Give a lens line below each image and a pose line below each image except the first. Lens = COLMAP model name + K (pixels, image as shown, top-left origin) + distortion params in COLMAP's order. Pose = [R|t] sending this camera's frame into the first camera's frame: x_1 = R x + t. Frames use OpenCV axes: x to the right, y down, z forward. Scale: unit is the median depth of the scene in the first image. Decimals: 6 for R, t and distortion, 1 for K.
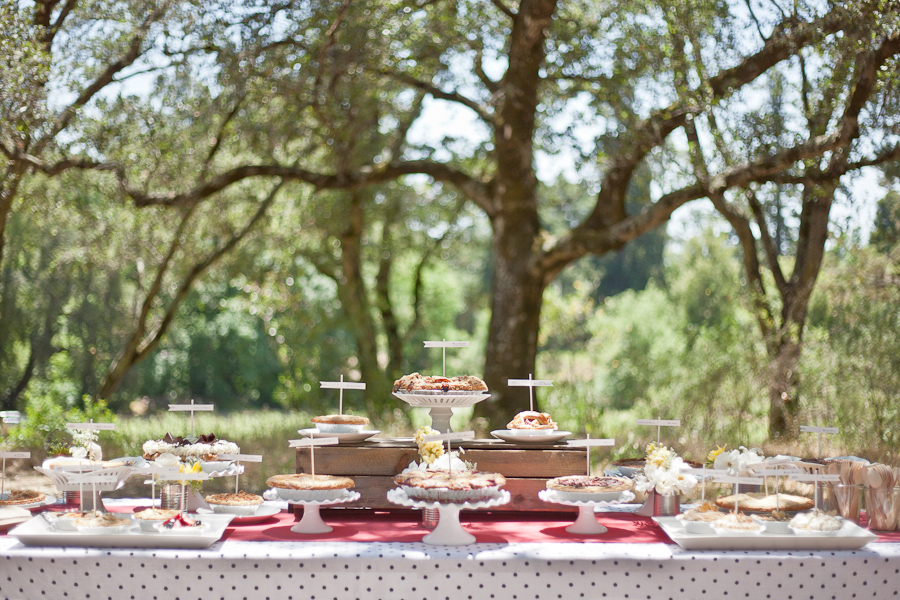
lens RADIAL K [[1307.0, 0, 450.0], [0, 1307.0, 300.0], [0, 0, 1]] dist [-0.109599, 0.001222]
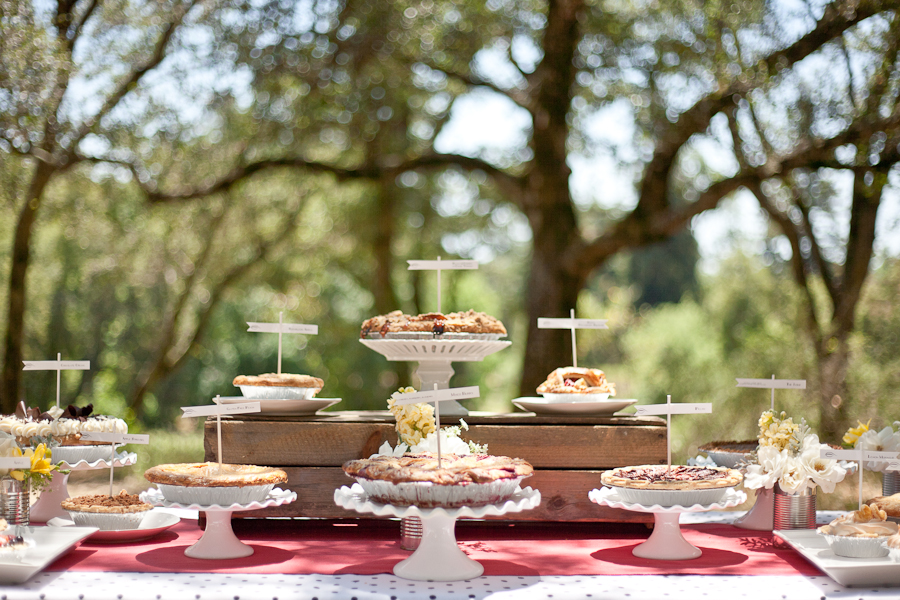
lens RADIAL K [[1307.0, 0, 450.0], [0, 1307.0, 300.0], [0, 0, 1]] dist [-0.109599, 0.001222]
pose [[0.999589, -0.006374, -0.027949, 0.019909], [0.006082, 0.999926, -0.010519, 0.061175], [0.028014, 0.010345, 0.999554, 0.369573]]
